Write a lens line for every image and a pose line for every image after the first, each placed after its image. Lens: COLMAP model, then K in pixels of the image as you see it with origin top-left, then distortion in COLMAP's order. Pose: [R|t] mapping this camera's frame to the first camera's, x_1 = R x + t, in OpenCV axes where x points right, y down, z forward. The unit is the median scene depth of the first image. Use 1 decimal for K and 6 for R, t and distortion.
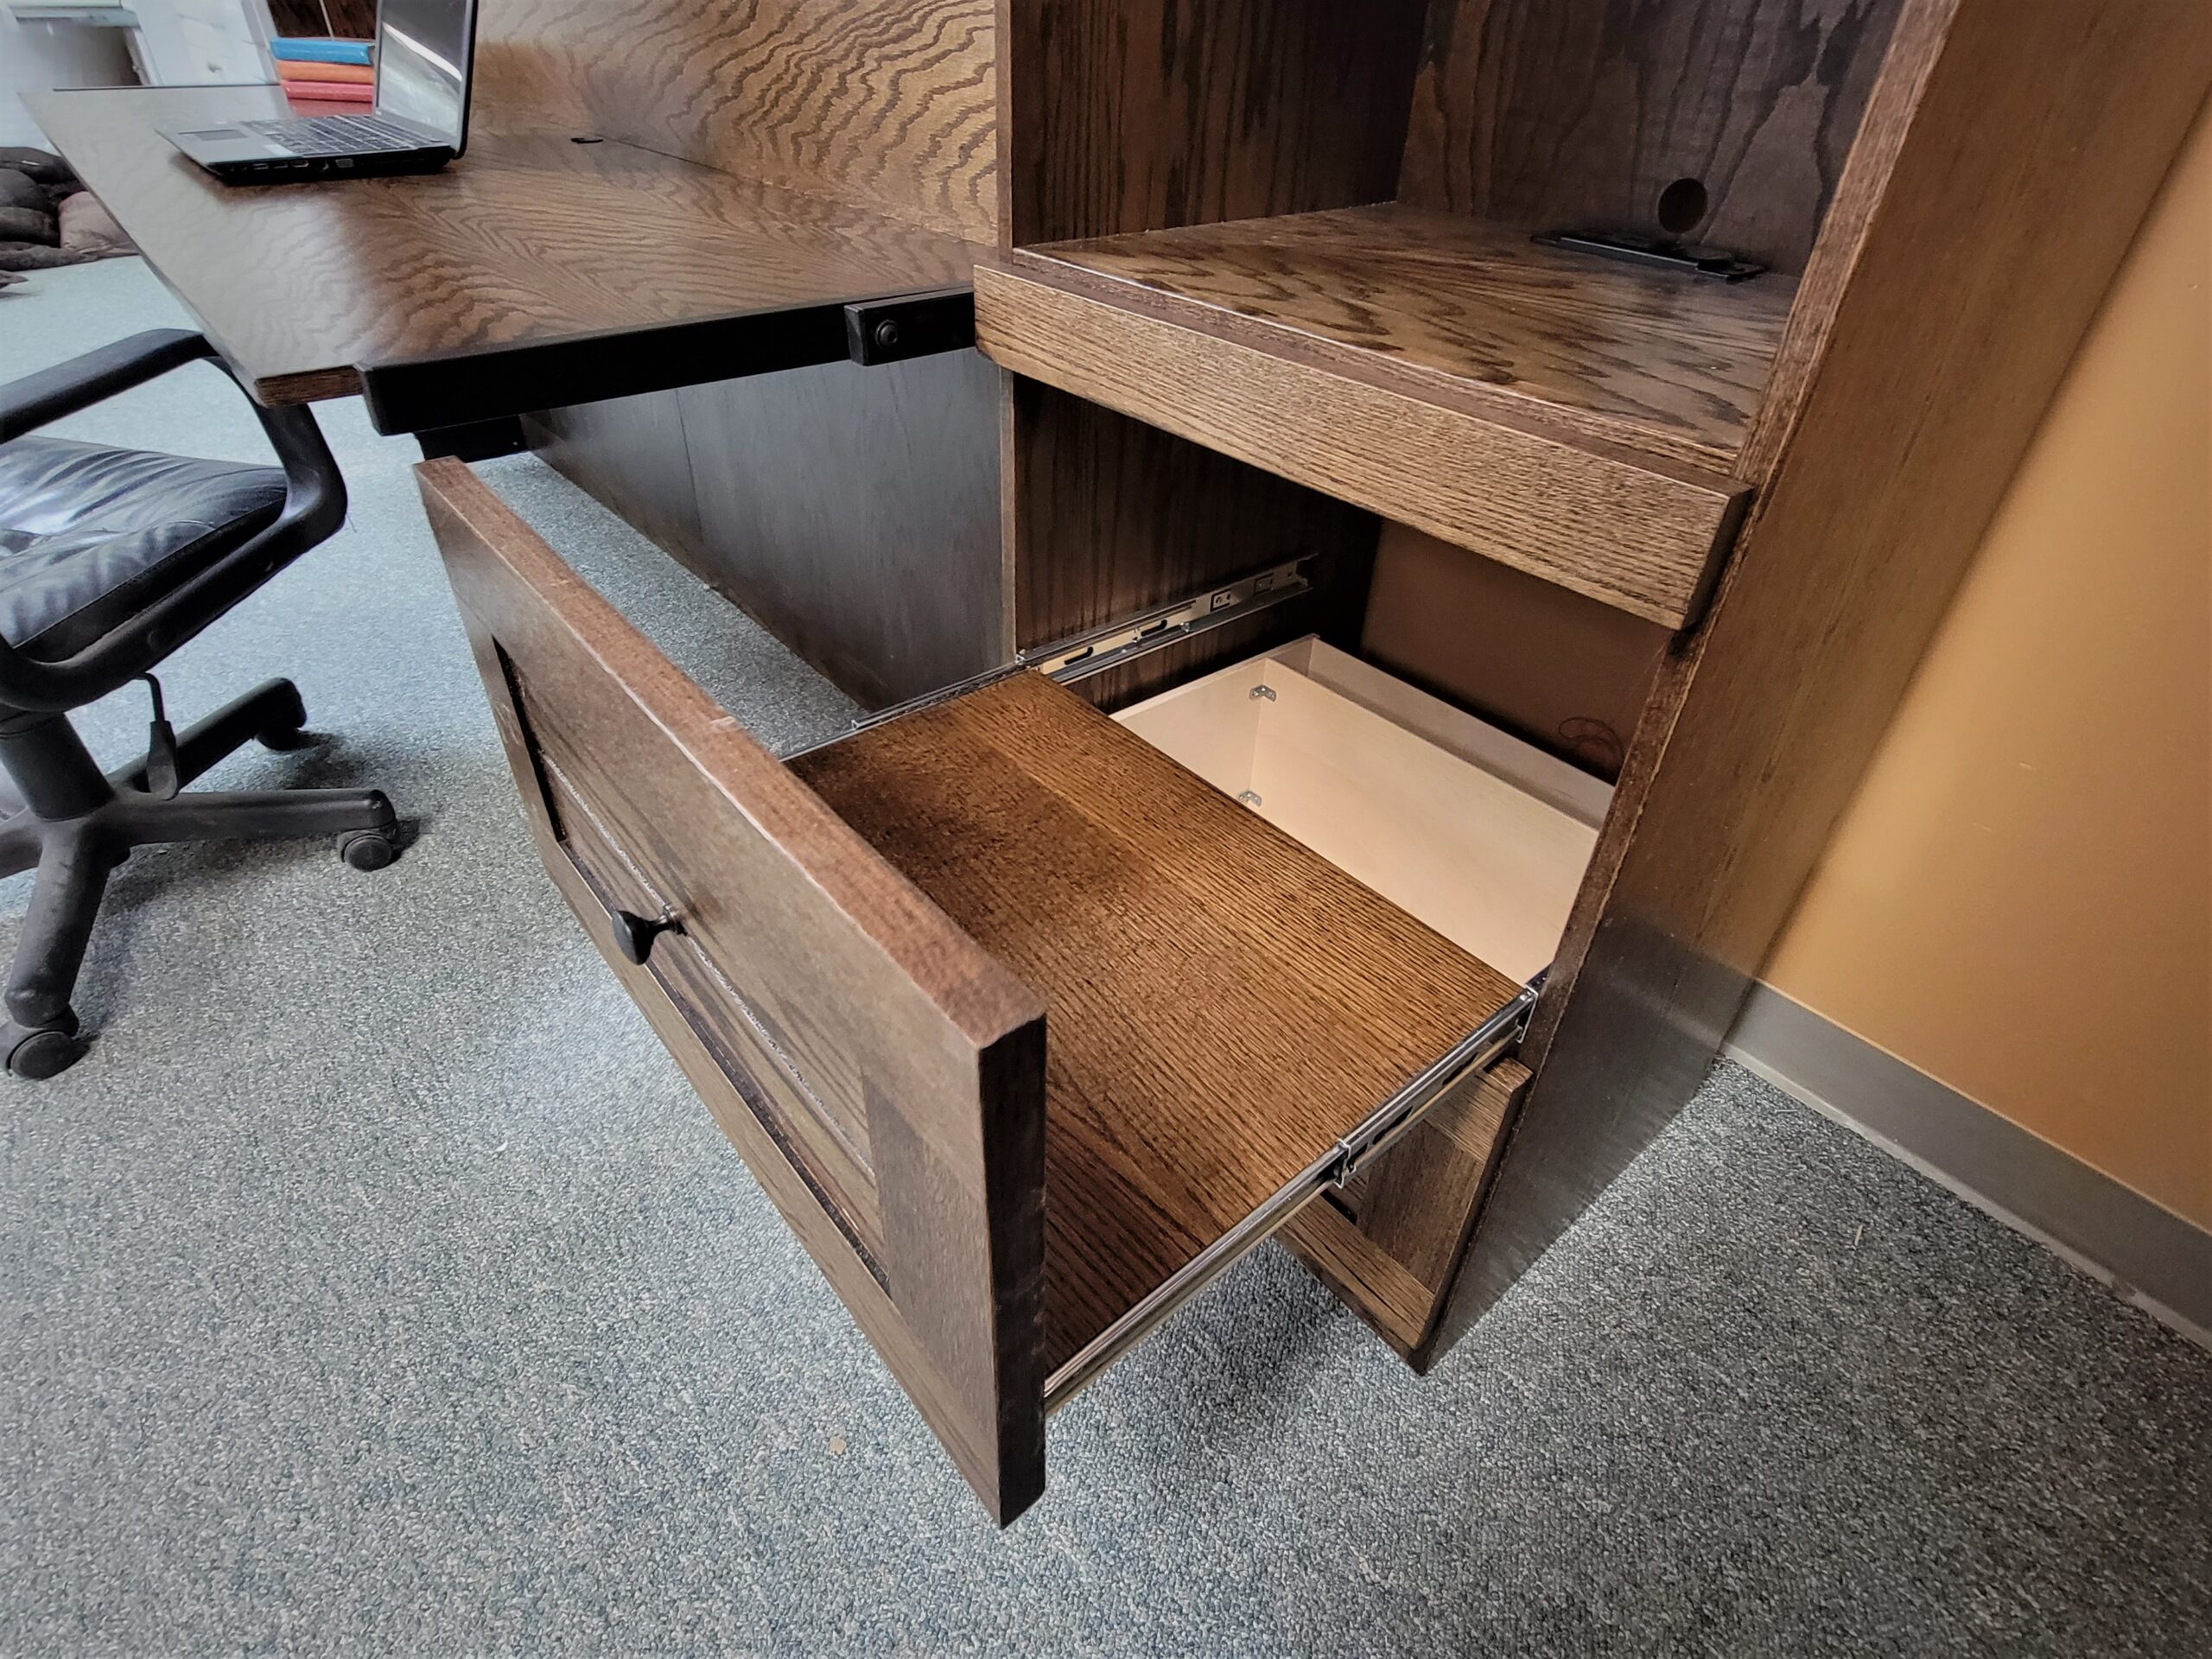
lens RADIAL K [[1137.1, 0, 1101.2], [0, 1137.1, 791.5], [0, 0, 1]] dist [-0.003125, 0.000684]
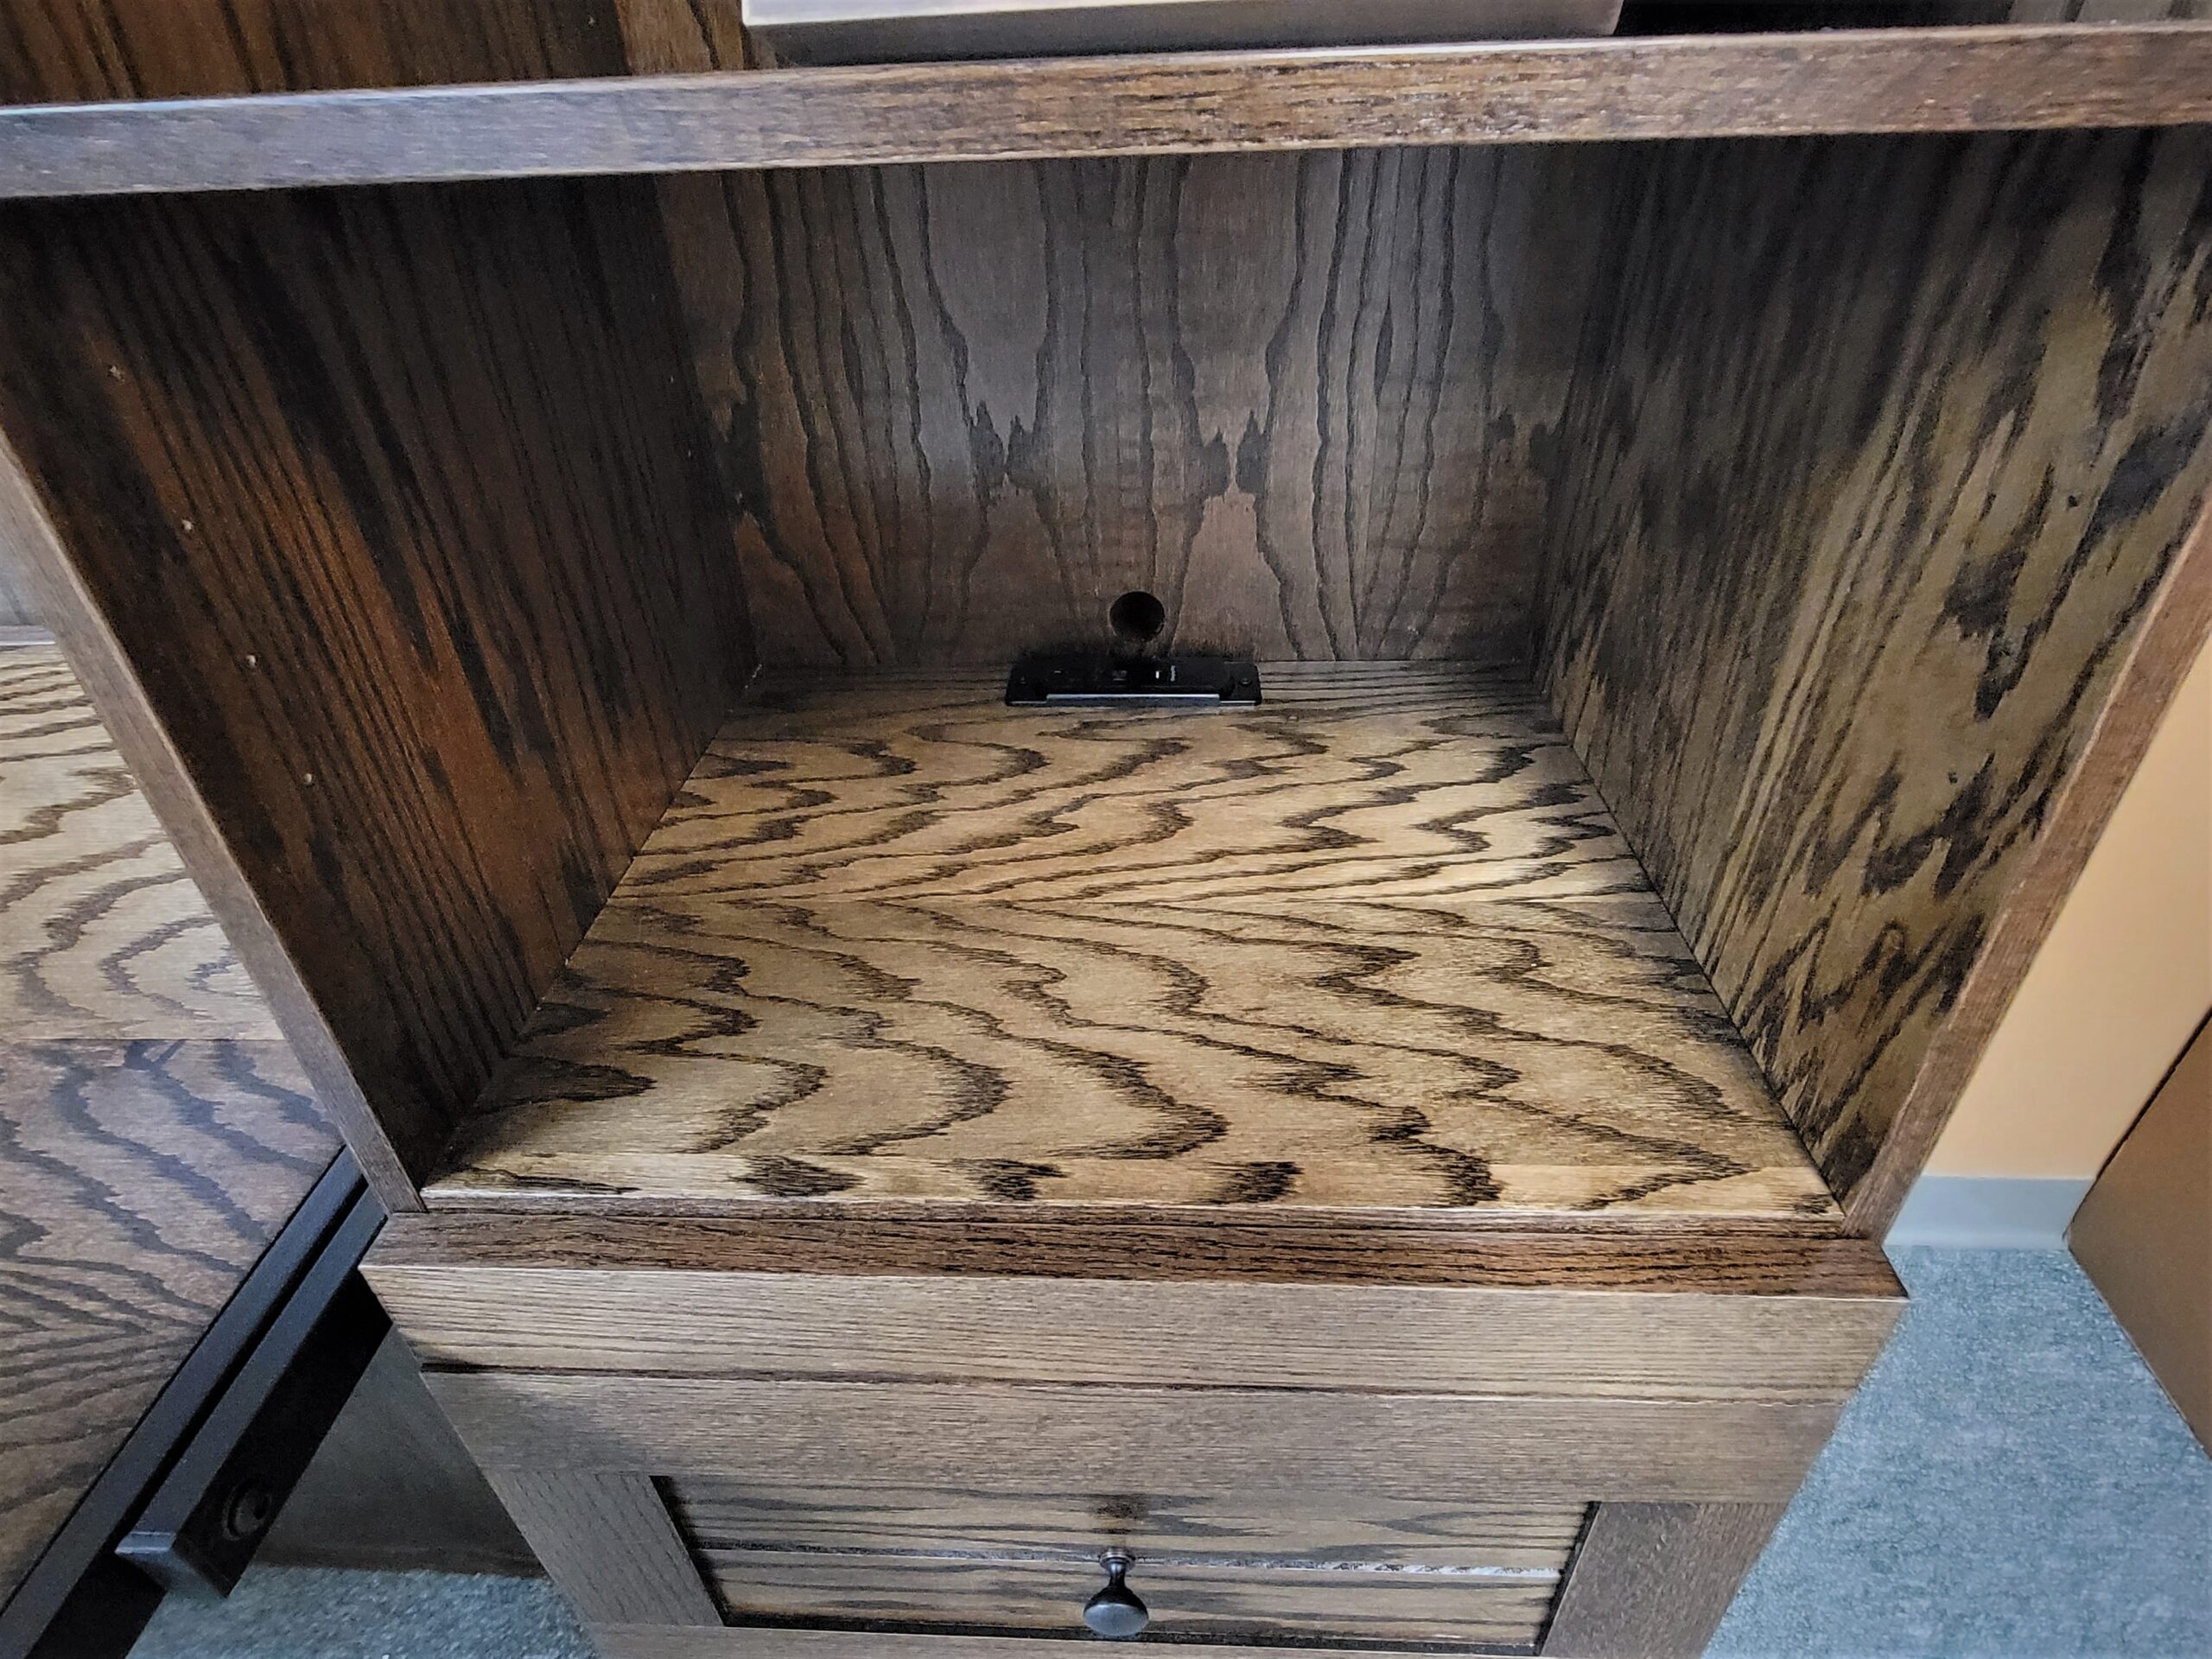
lens RADIAL K [[1137.1, 0, 1109.2], [0, 1137.1, 784.9], [0, 0, 1]] dist [-0.003125, 0.000684]
pose [[0.676815, -0.441800, 0.588842, -0.069768], [0.470409, 0.874833, 0.115688, -0.439750], [-0.566249, 0.198697, 0.799926, 0.282319]]
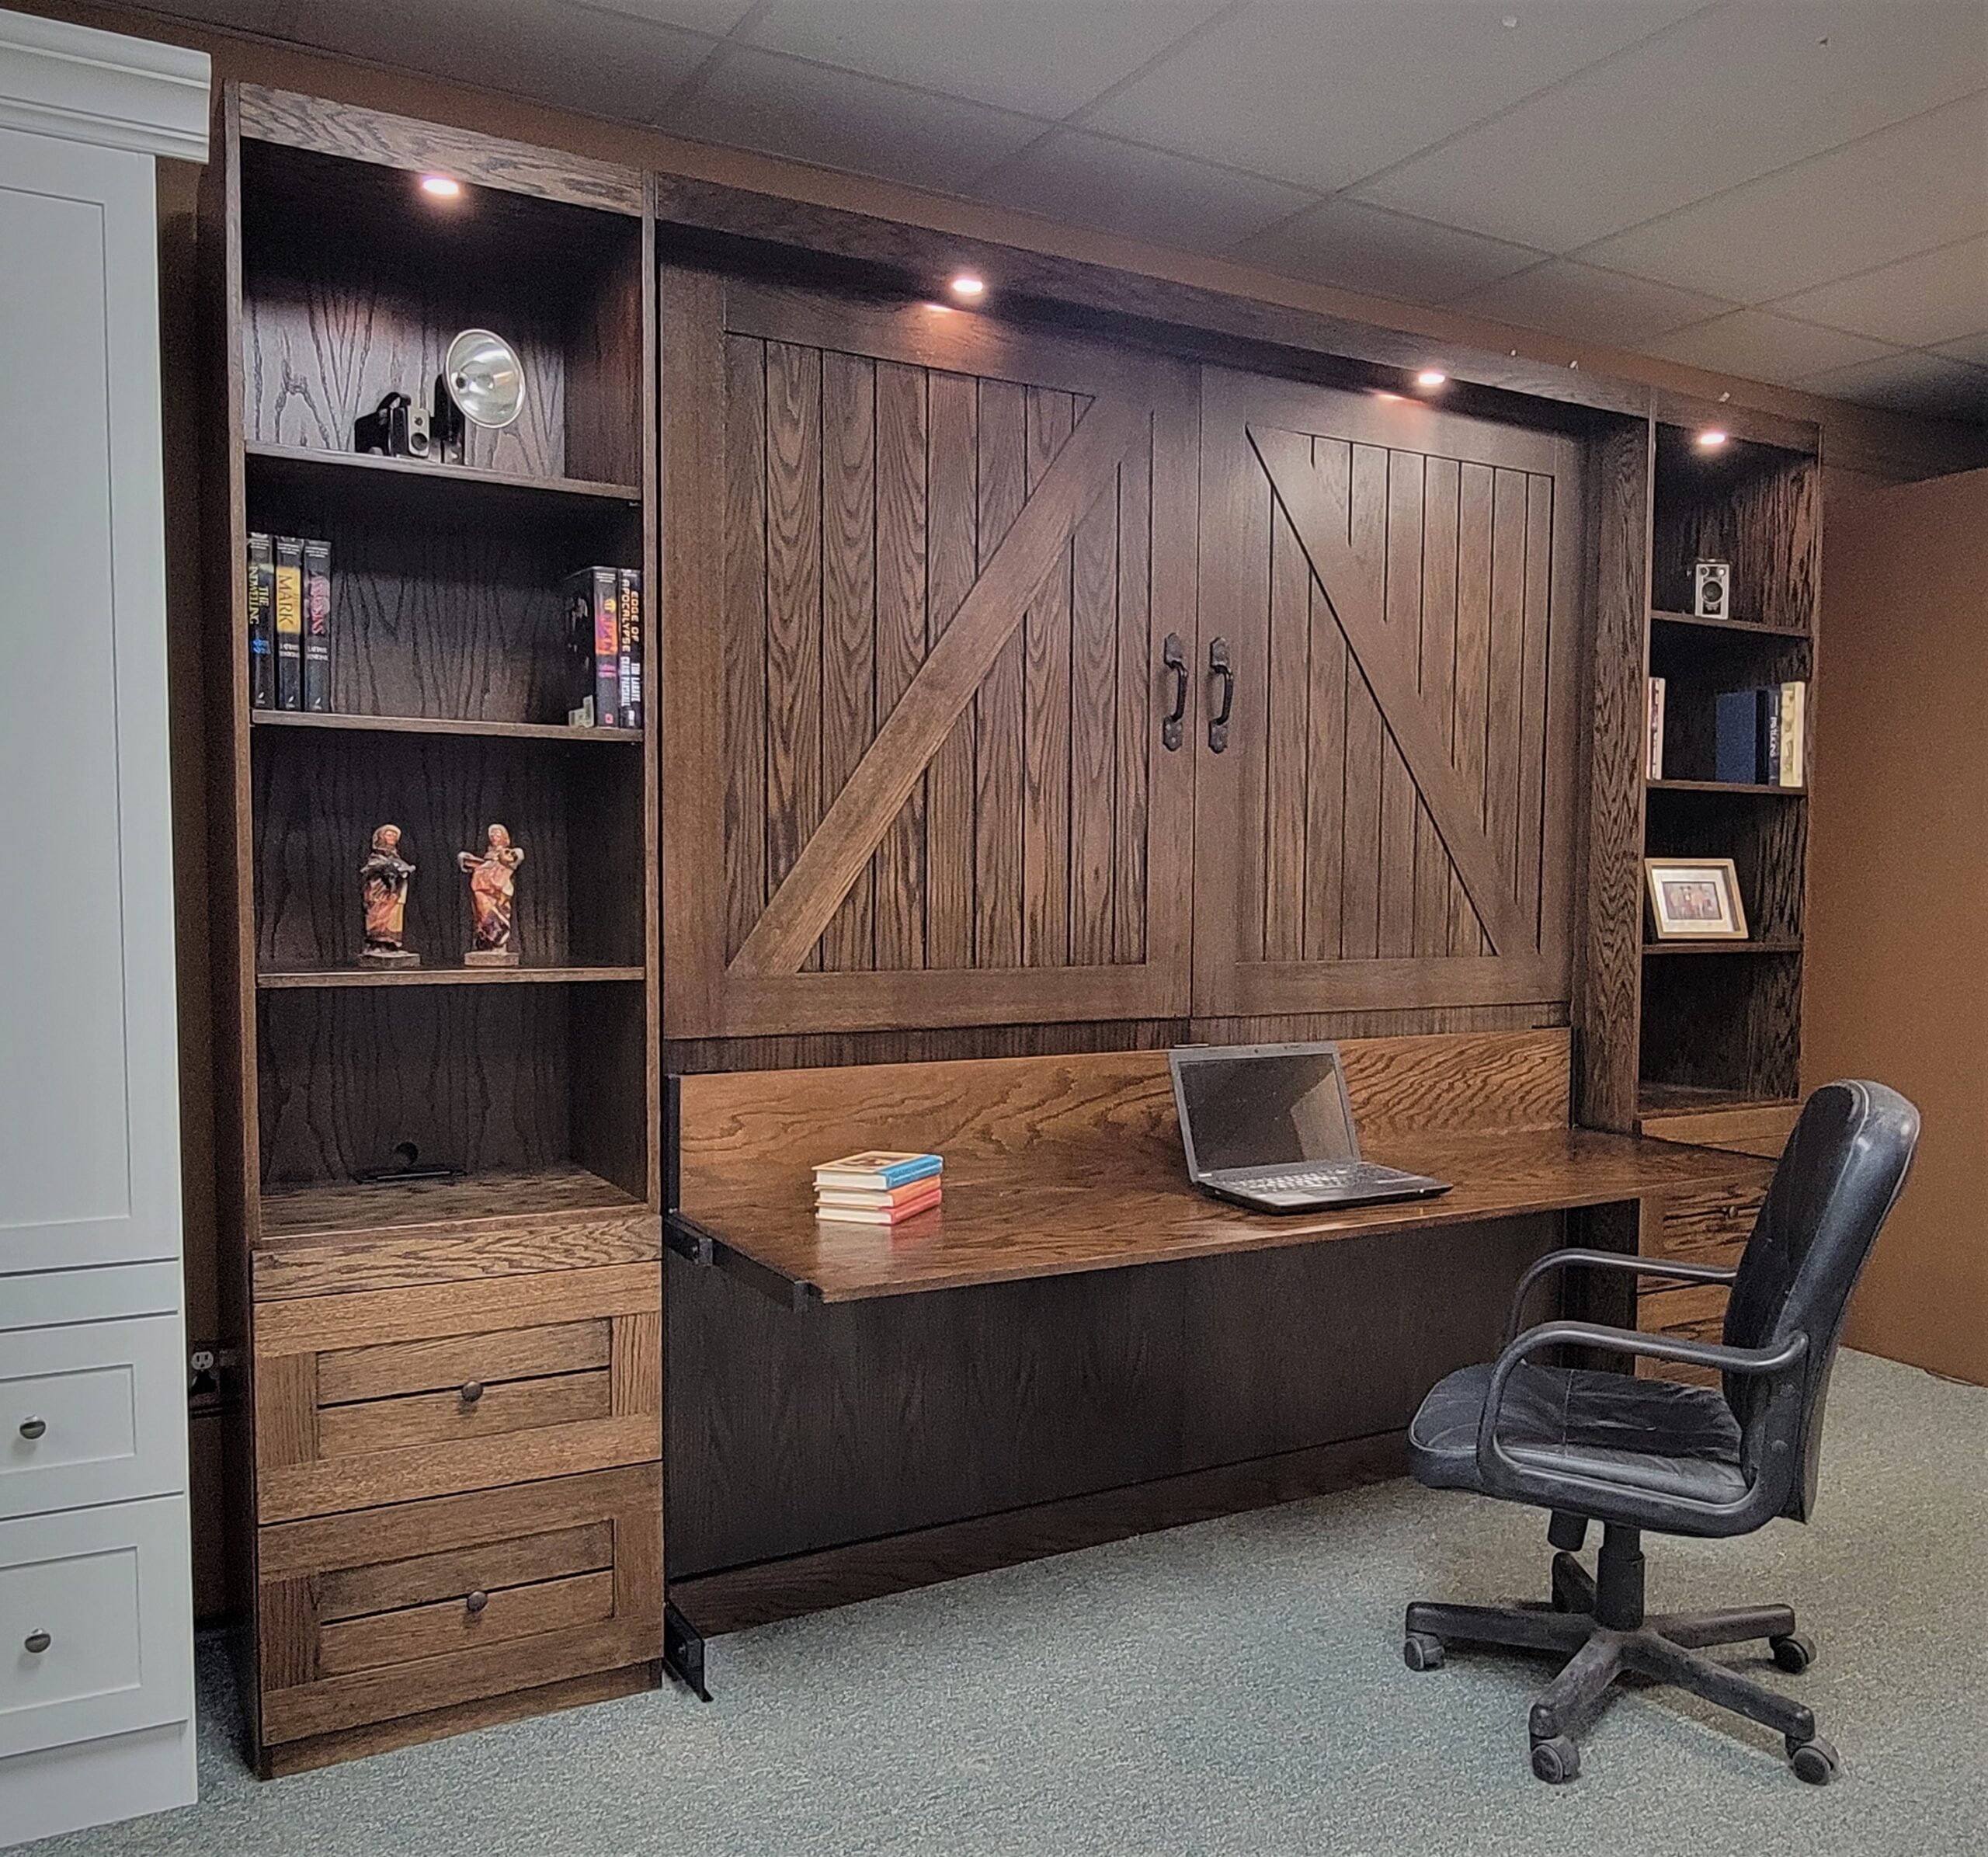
lens RADIAL K [[1759.3, 0, 1102.2], [0, 1759.3, 991.4], [0, 0, 1]] dist [-0.001832, -0.001856]
pose [[0.155931, -0.093715, 0.983312, -3.765302], [0.572097, 0.820090, -0.012562, -1.169917], [-0.805227, 0.564509, 0.181492, 0.881911]]
